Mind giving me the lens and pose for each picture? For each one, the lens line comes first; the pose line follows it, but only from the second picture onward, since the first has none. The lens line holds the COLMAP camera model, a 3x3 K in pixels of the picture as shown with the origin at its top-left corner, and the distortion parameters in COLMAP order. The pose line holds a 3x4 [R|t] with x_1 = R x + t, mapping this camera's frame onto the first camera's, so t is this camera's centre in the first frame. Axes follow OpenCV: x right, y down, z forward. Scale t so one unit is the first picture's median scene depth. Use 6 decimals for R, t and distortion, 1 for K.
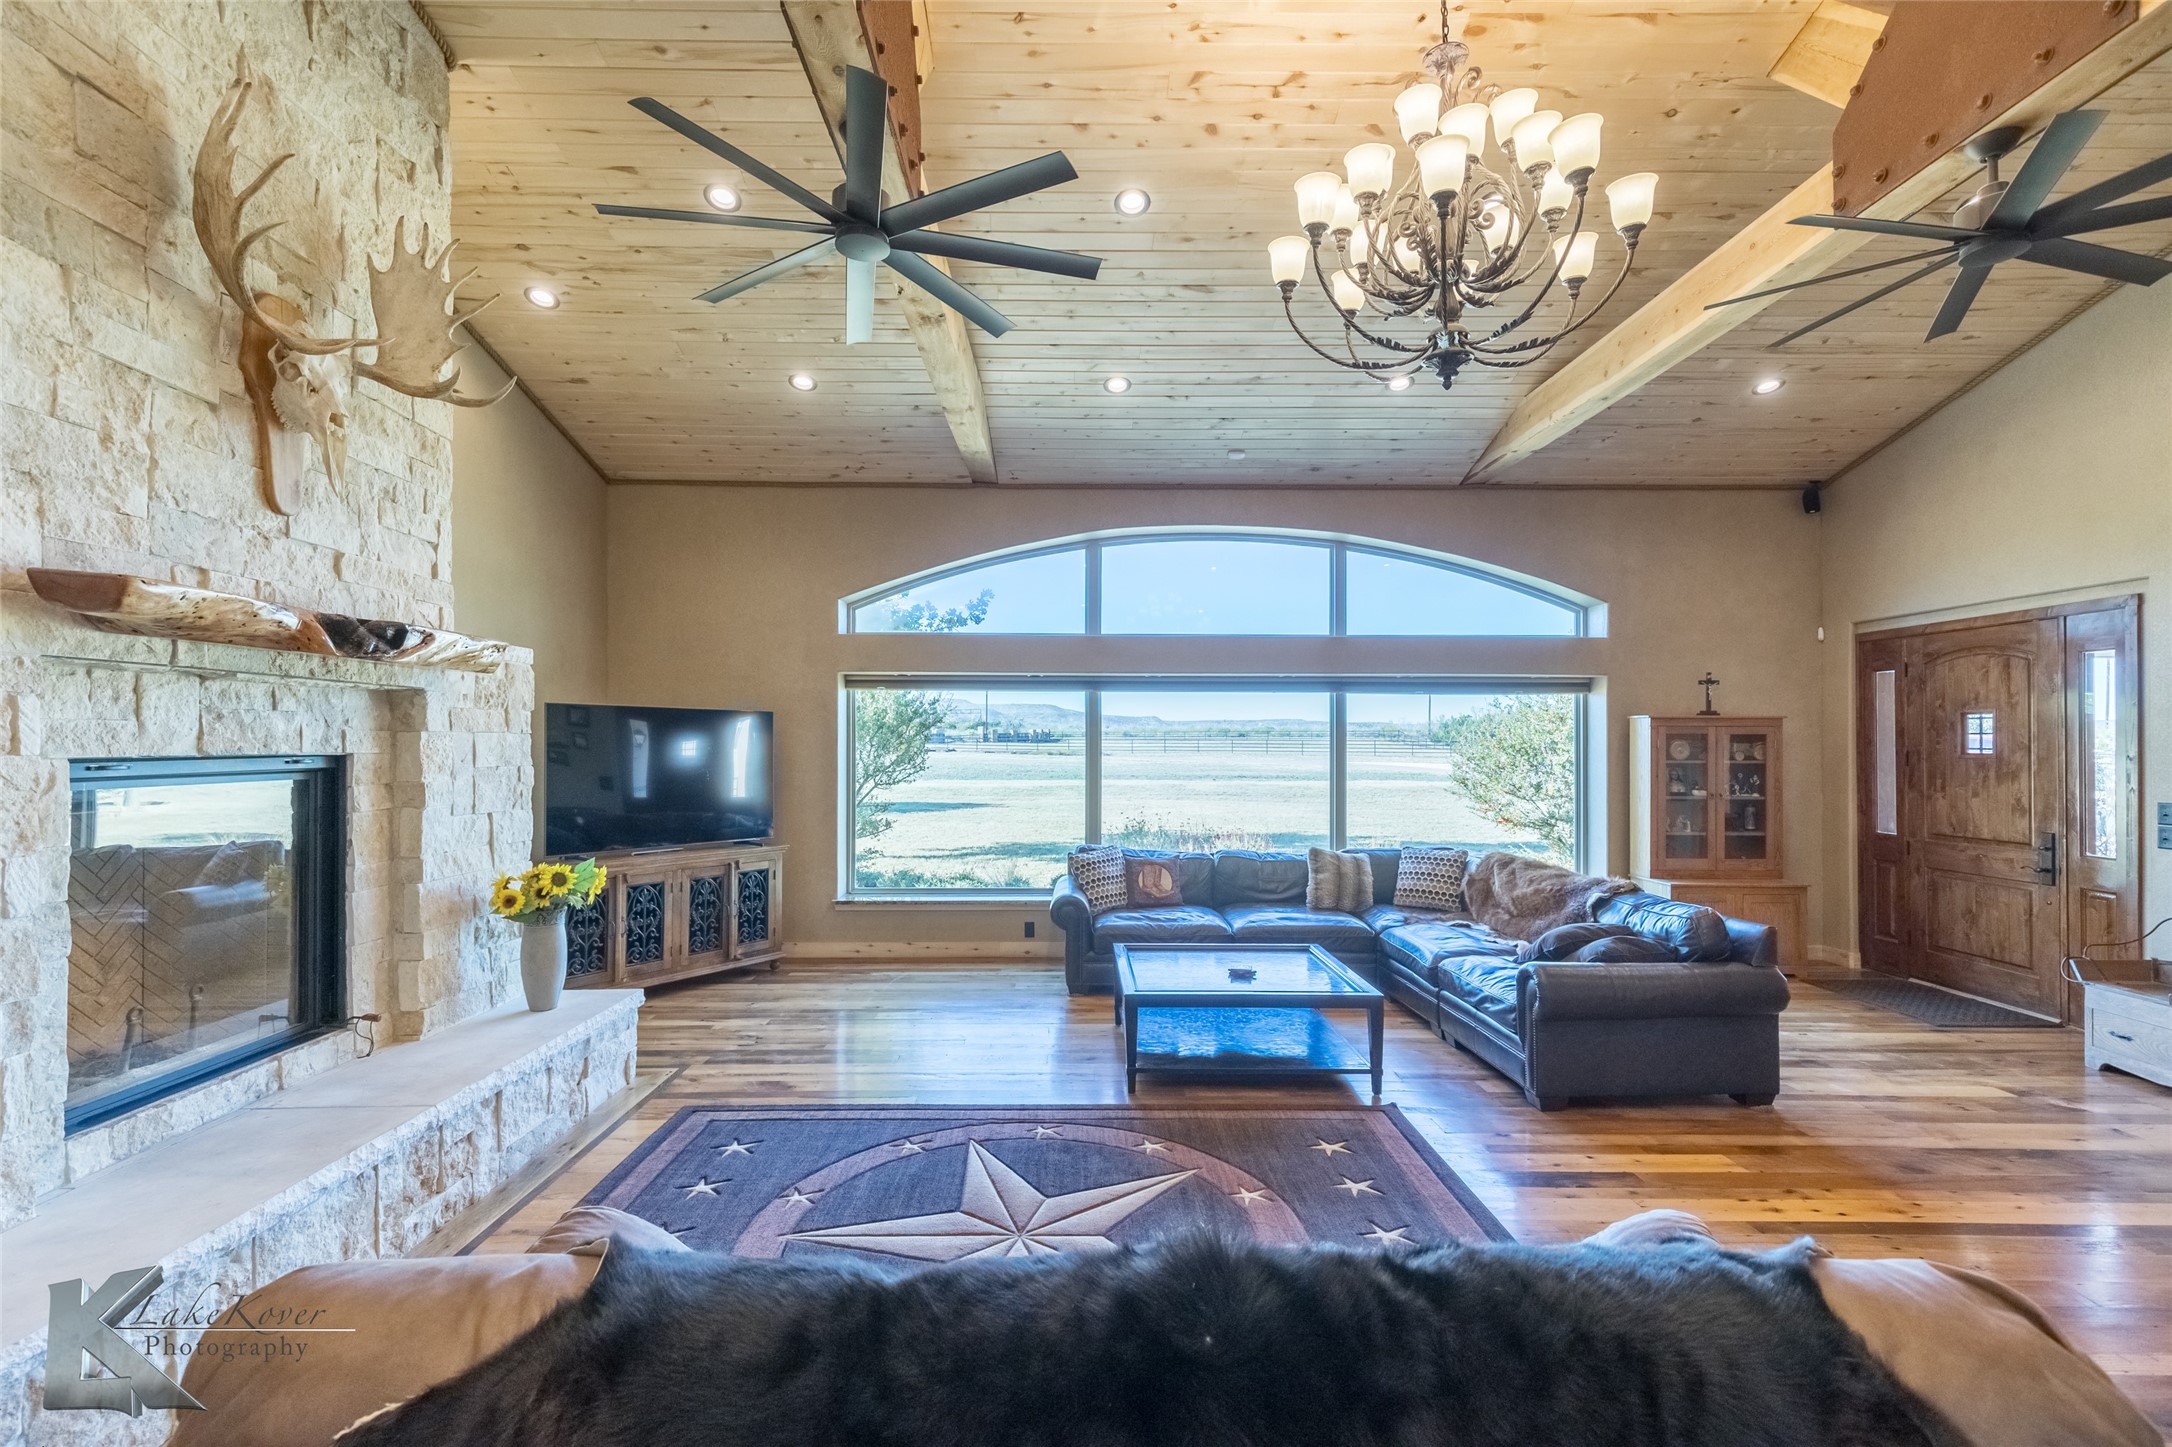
lens RADIAL K [[997.8, 0, 1082.0], [0, 997.8, 737.8], [0, 0, 1]] dist [0.007257, -0.001779]
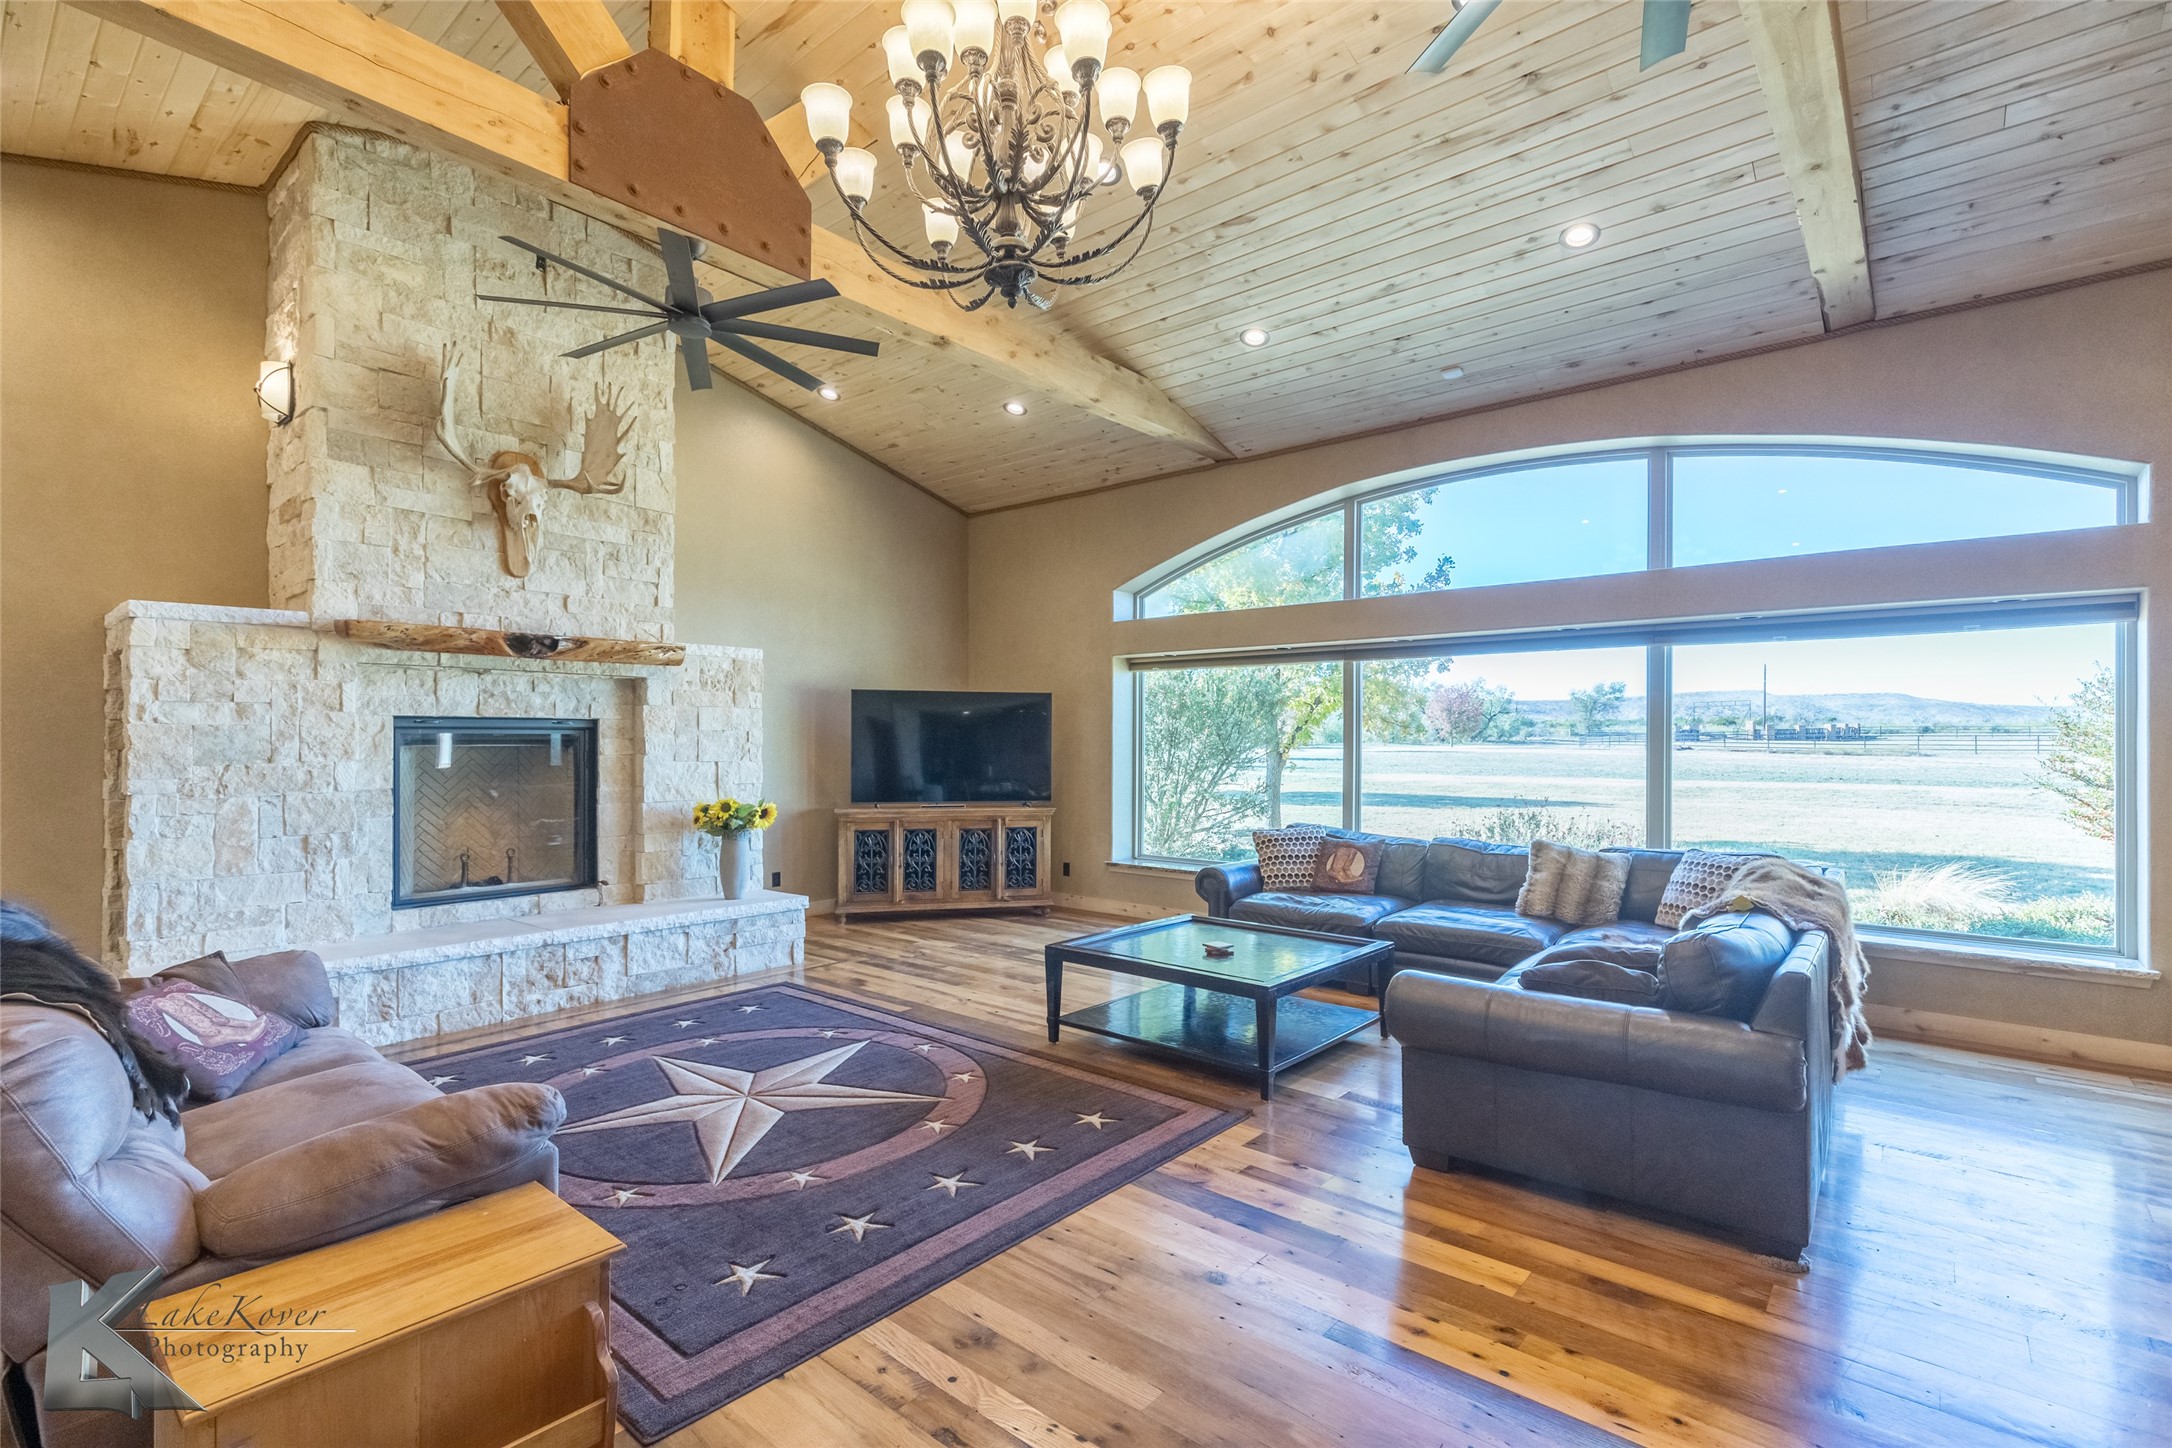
lens RADIAL K [[997.8, 0, 1094.5], [0, 997.8, 733.9], [0, 0, 1]] dist [0.007257, -0.001779]
pose [[0.753446, -0.006806, -0.657474, 0.887168], [0.004470, 0.999976, -0.005230, 0.049400], [0.657494, 0.001001, 0.753459, 0.290520]]
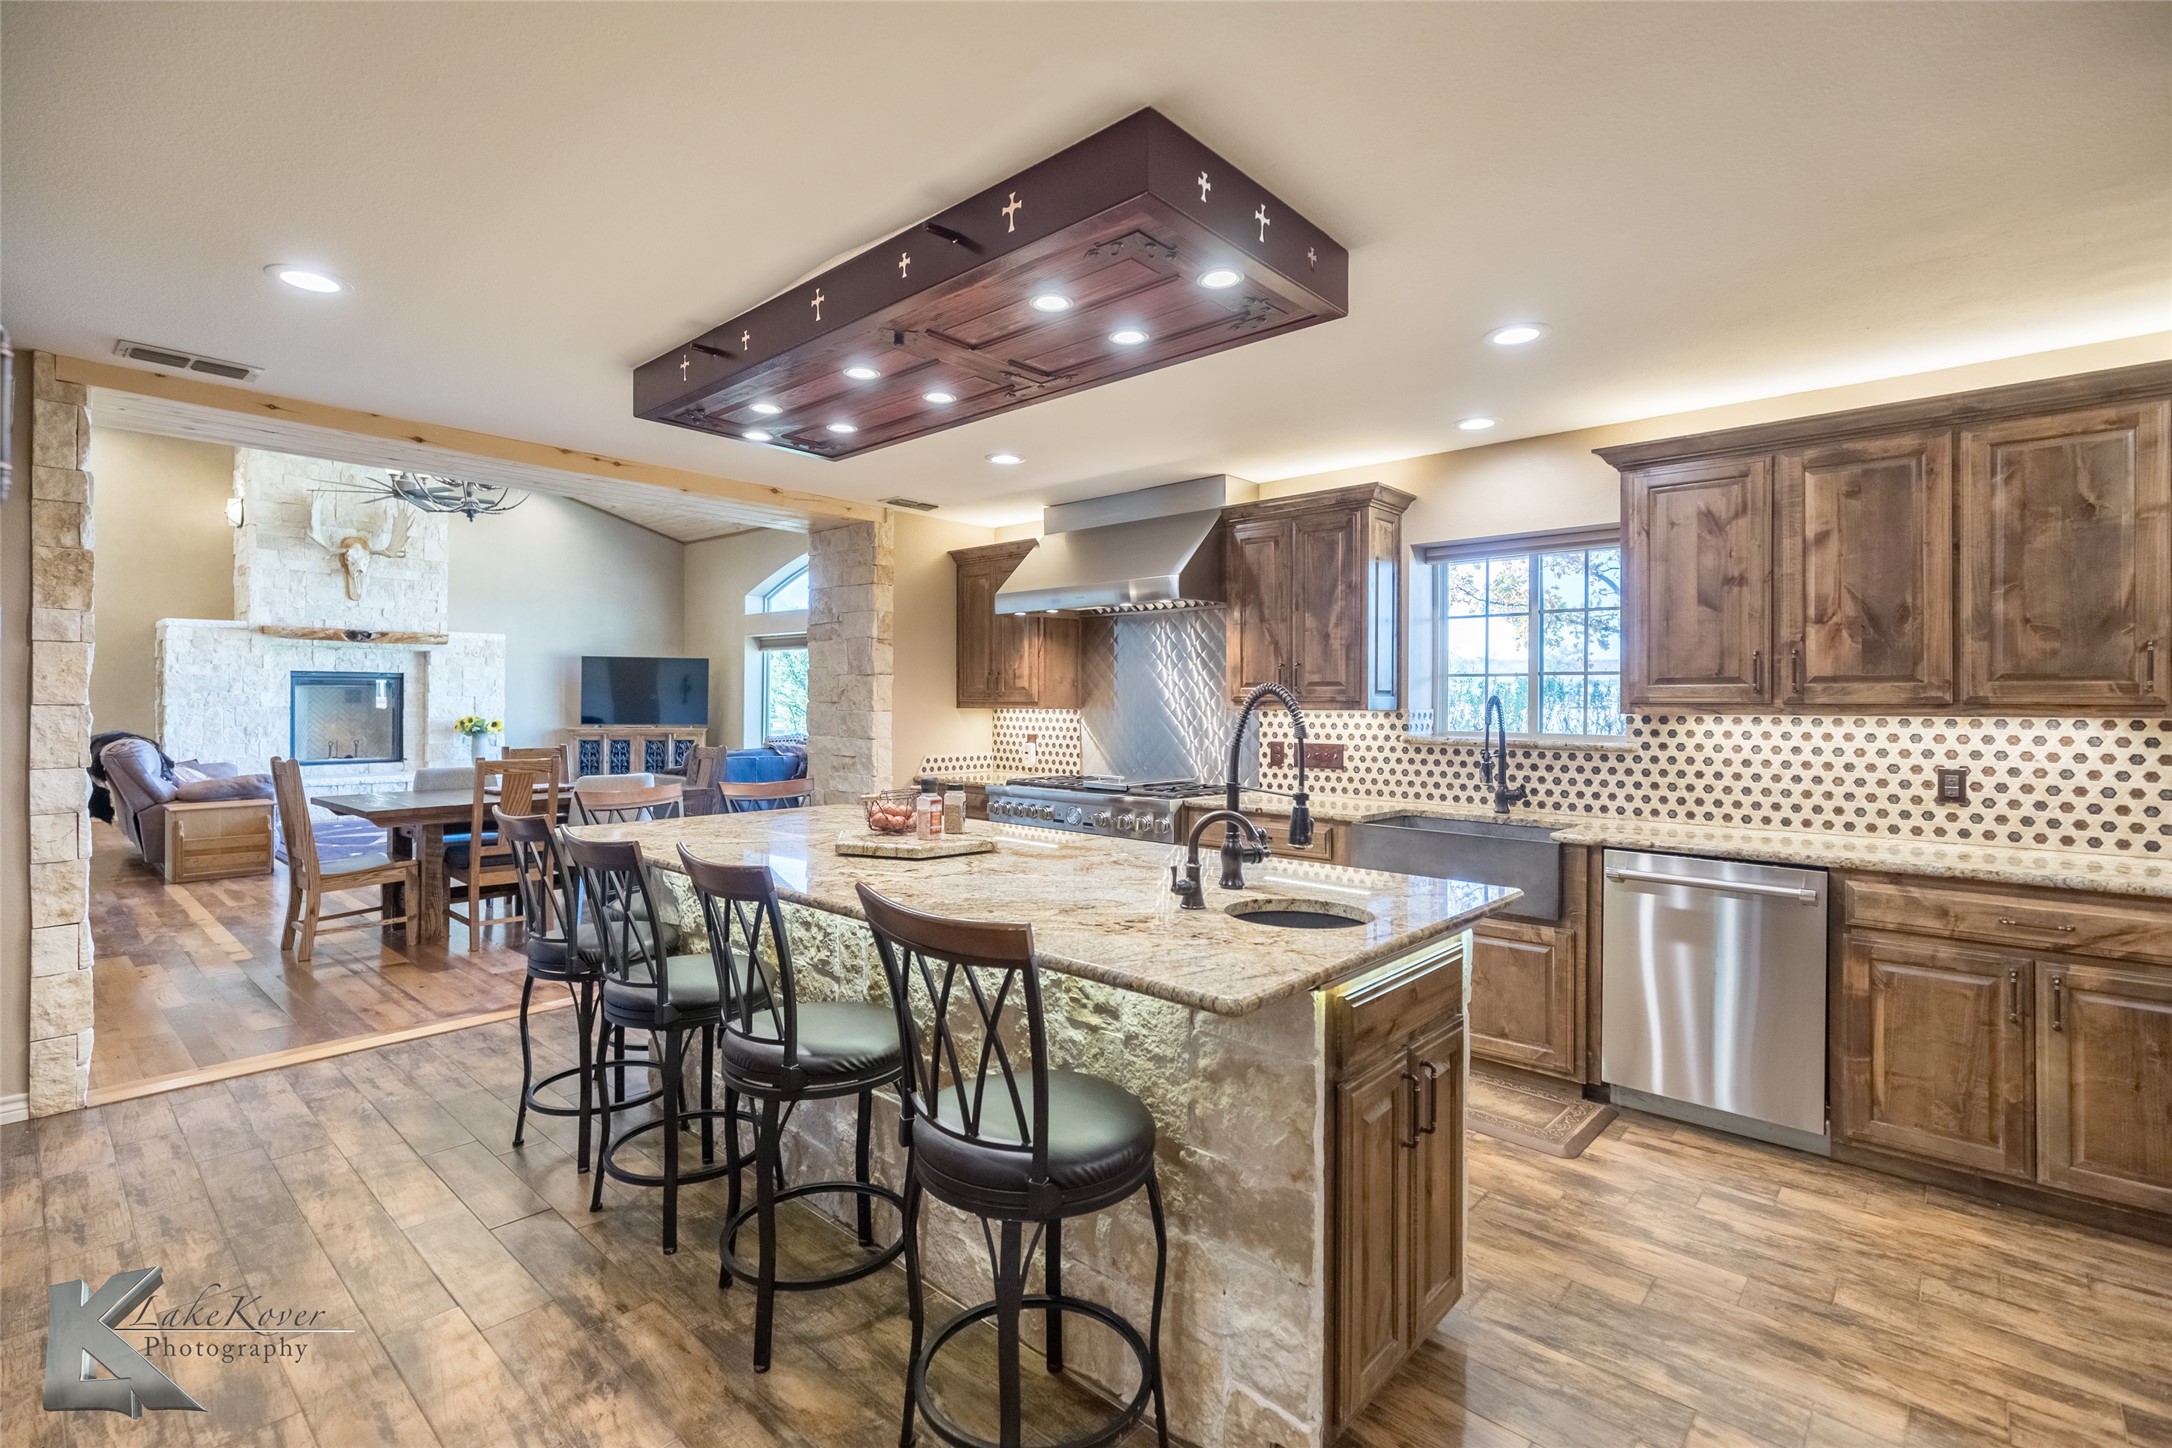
lens RADIAL K [[997.8, 0, 1048.4], [0, 997.8, 696.5], [0, 0, 1]] dist [0.007257, -0.001779]
pose [[0.717595, -0.001599, -0.696459, 2.667556], [0.000475, 0.999998, -0.001806, 0.090013], [0.696460, 0.000965, 0.717595, 0.164231]]
